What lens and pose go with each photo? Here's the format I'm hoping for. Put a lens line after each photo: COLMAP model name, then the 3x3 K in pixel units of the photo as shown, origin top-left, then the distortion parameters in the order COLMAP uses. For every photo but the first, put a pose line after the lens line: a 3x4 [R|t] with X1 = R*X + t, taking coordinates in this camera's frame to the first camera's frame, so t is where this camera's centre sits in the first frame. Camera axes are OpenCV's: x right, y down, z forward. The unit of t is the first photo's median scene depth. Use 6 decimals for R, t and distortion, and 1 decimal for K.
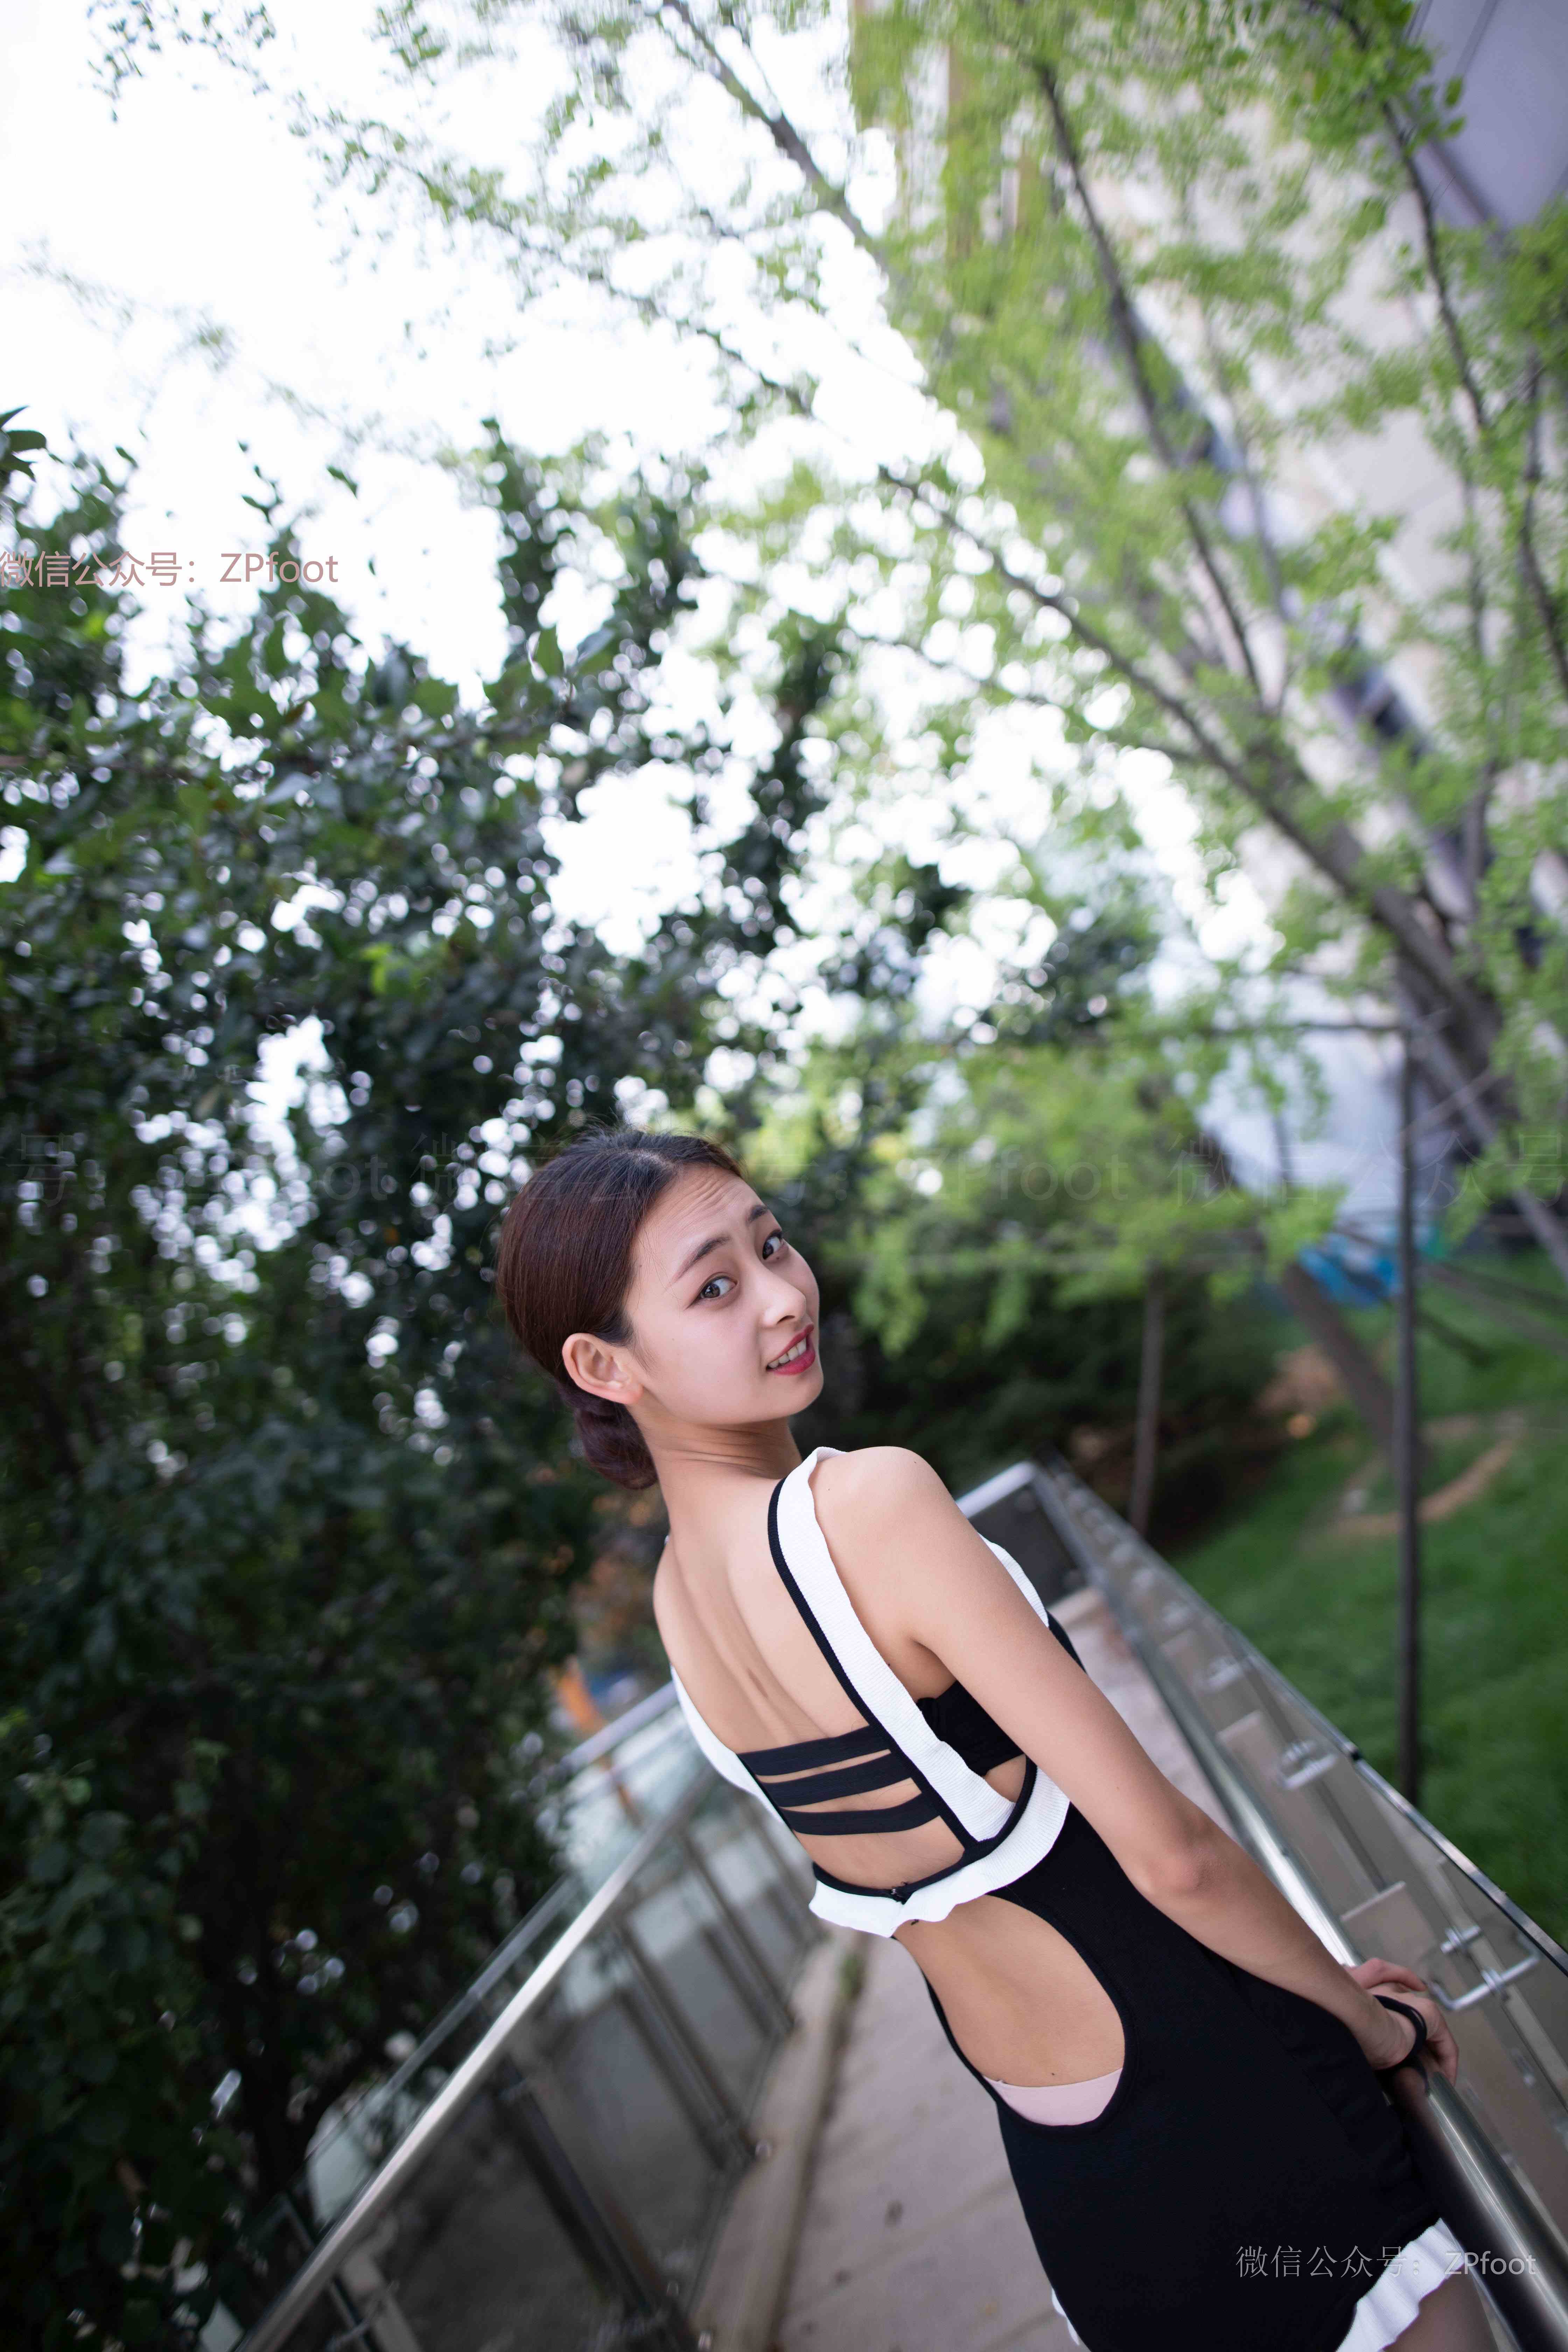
lens RADIAL K [[1569.9, 0, 780.5], [0, 1569.9, 1199.6], [0, 0, 1]] dist [-0.007647, -0.002002]
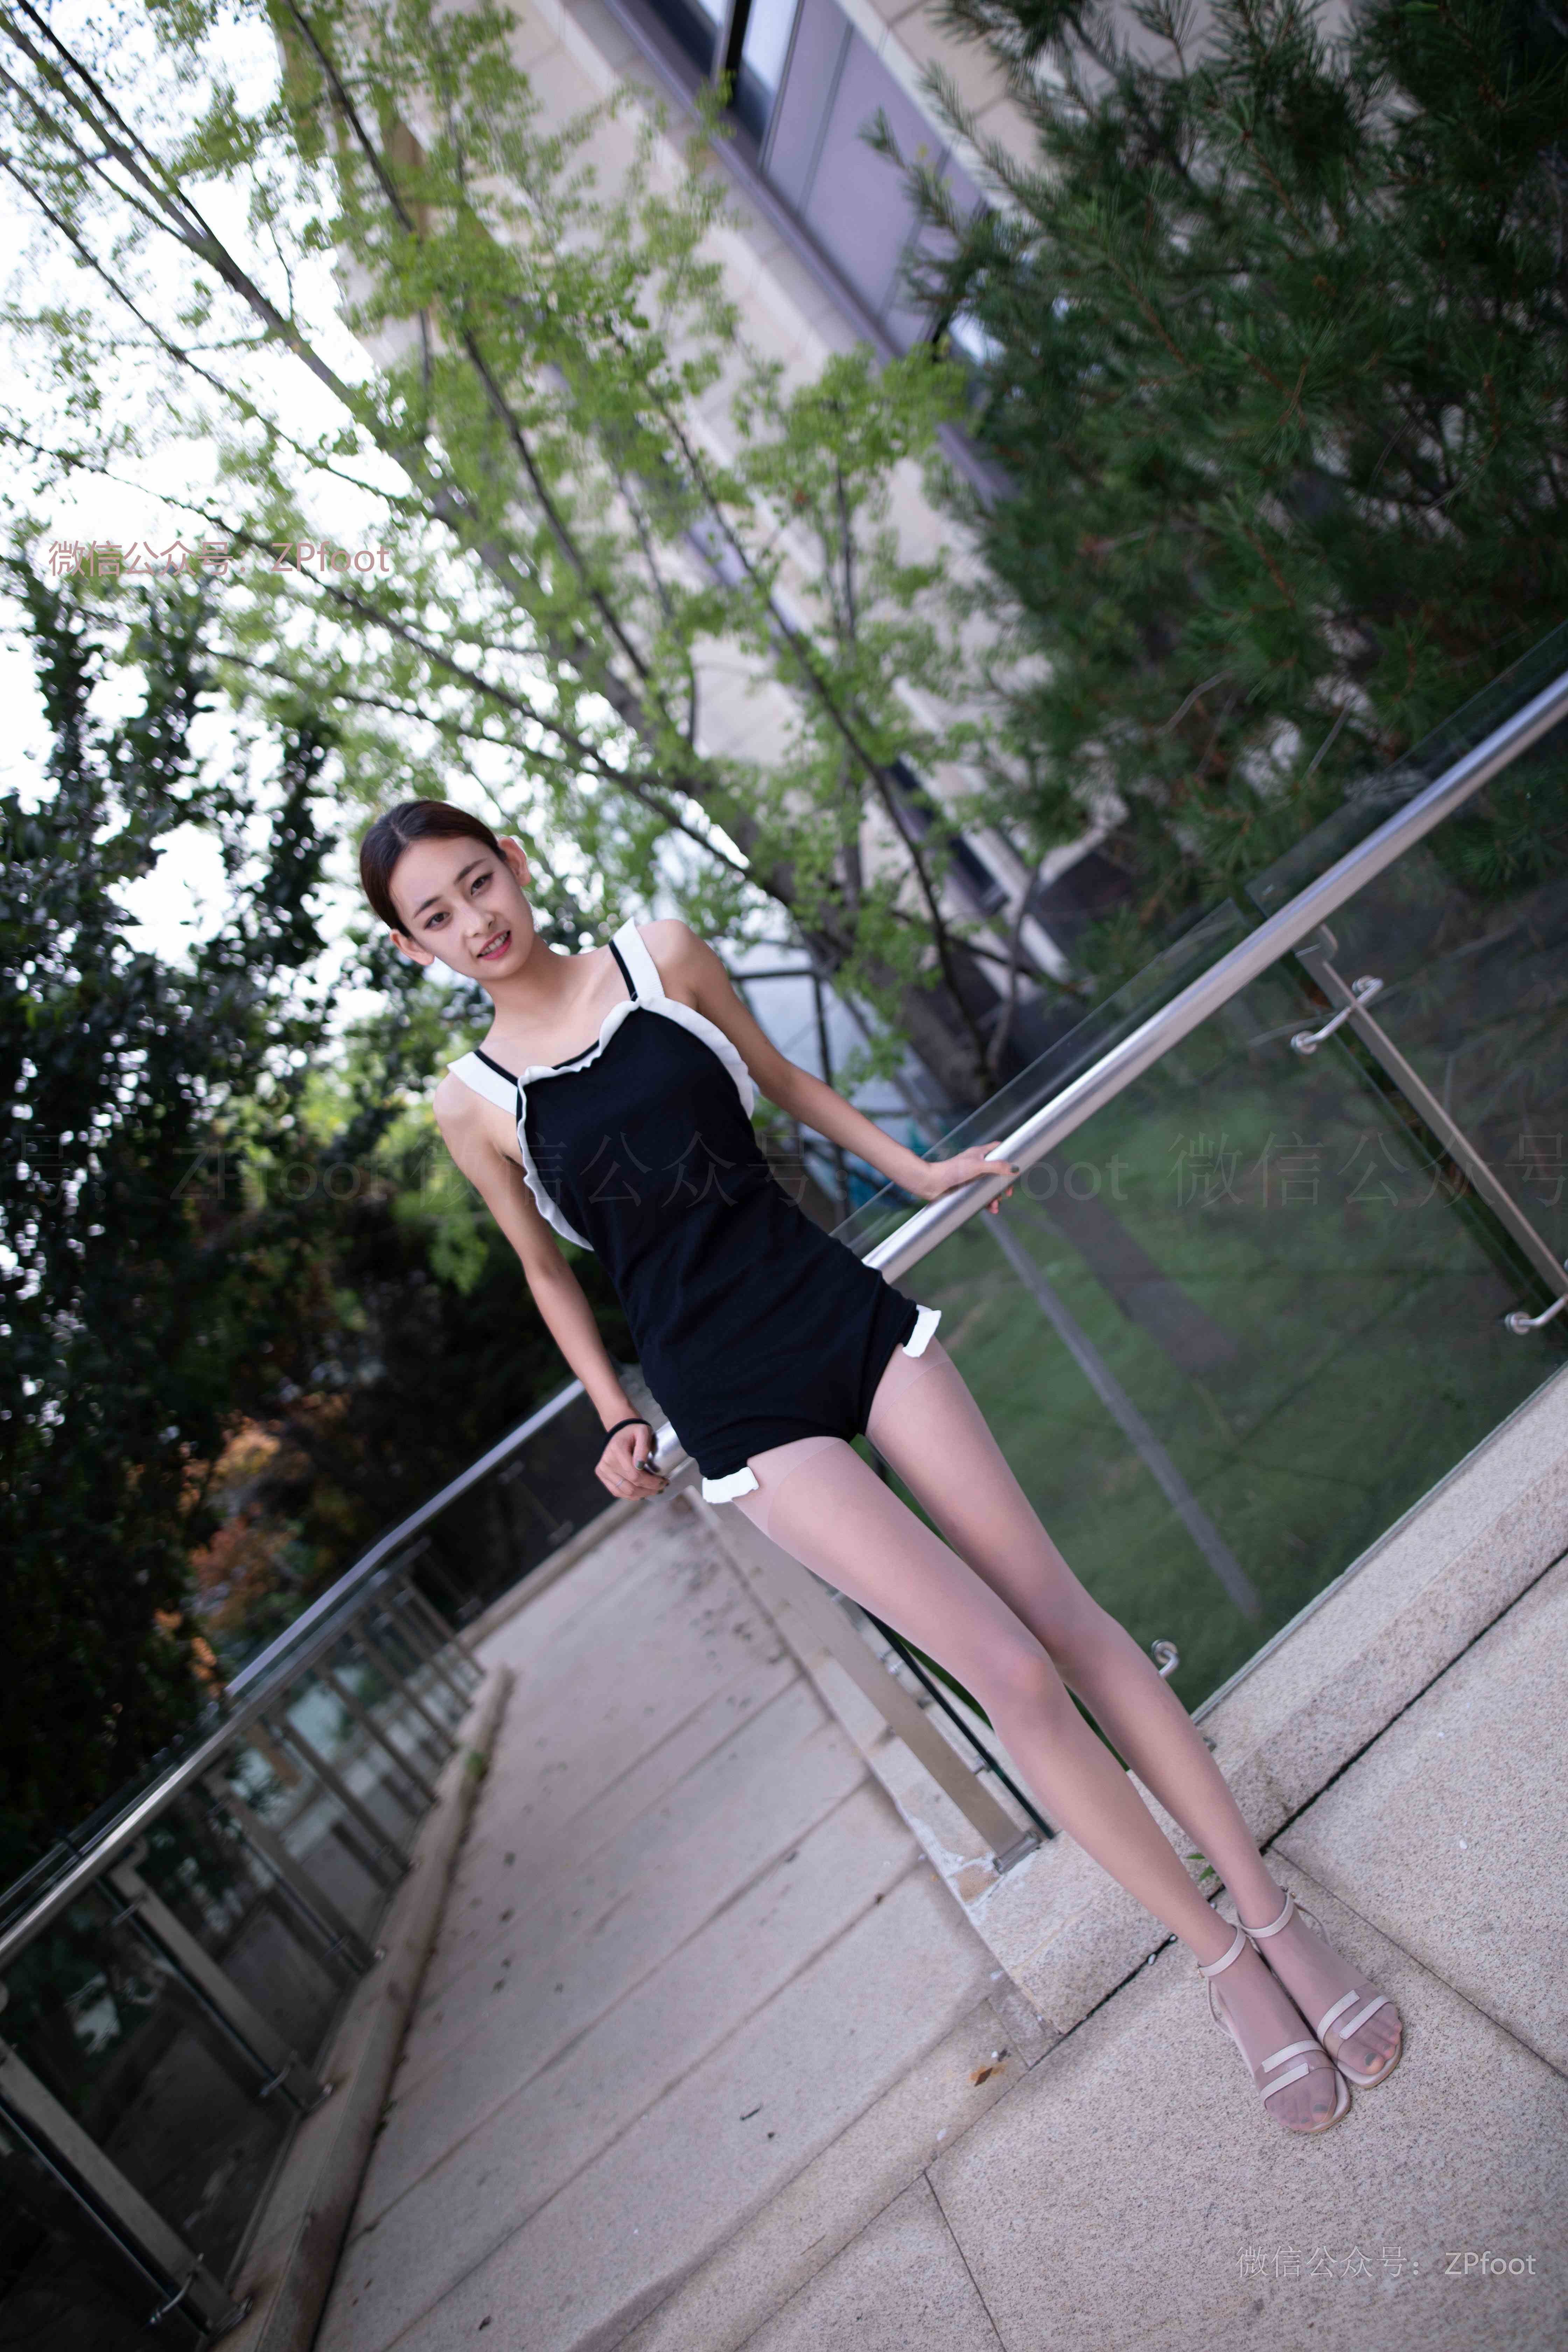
lens RADIAL K [[1624.6, 0, 795.4], [0, 1624.6, 1172.9], [0, 0, 1]] dist [-0.052804, 0.046015]
pose [[0.957233, -0.121568, 0.262538, 0.010673], [0.118836, 0.992565, 0.026322, 0.023299], [-0.263786, 0.006002, 0.964563, -0.360154]]
